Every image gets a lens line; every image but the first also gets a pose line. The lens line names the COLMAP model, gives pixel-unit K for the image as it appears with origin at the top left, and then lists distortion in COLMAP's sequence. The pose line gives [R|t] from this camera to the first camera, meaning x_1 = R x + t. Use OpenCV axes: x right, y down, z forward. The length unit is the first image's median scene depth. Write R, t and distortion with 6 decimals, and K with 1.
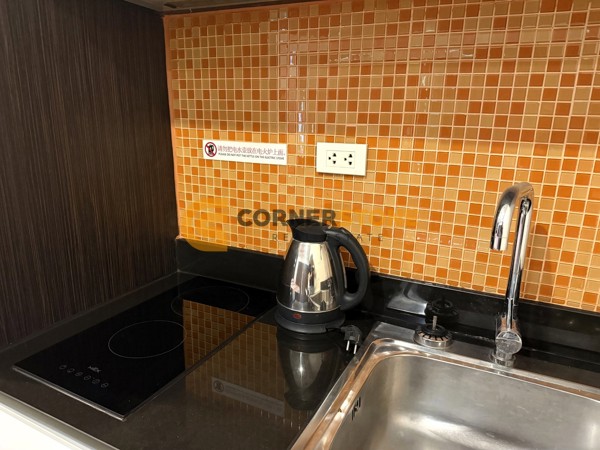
lens RADIAL K [[422.6, 0, 300.5], [0, 422.6, 234.8], [0, 0, 1]] dist [0.004343, -0.000964]
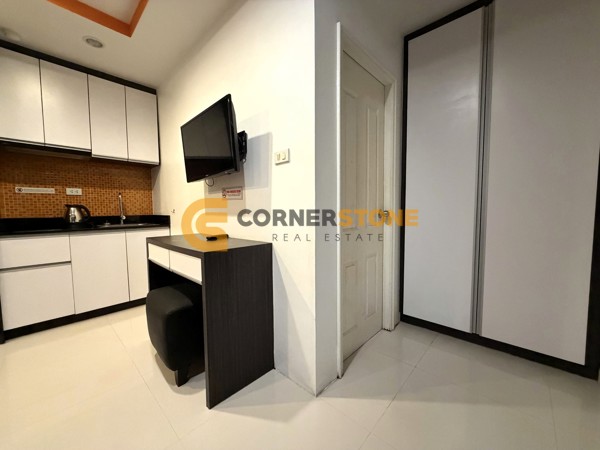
lens RADIAL K [[241.2, 0, 300.0], [0, 241.2, 225.0], [0, 0, 1]] dist [0.000765, -0.000022]
pose [[0.293652, -0.090144, 0.951652, -1.628026], [0.269360, 0.963006, 0.008103, 0.770129], [-0.917177, 0.253957, 0.307070, -1.876741]]
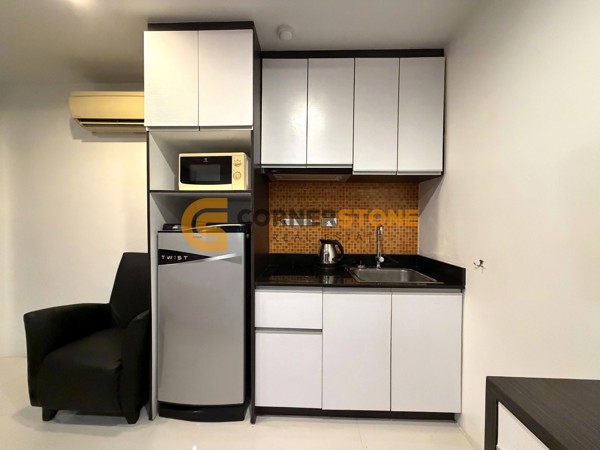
lens RADIAL K [[240.3, 0, 300.0], [0, 240.3, 225.0], [0, 0, 1]] dist [-0.000047, -0.000016]
pose [[0.910717, -0.023772, 0.412347, -0.935683], [0.124998, 0.967389, -0.220304, 0.252743], [-0.393663, 0.252177, 0.883989, -0.688768]]
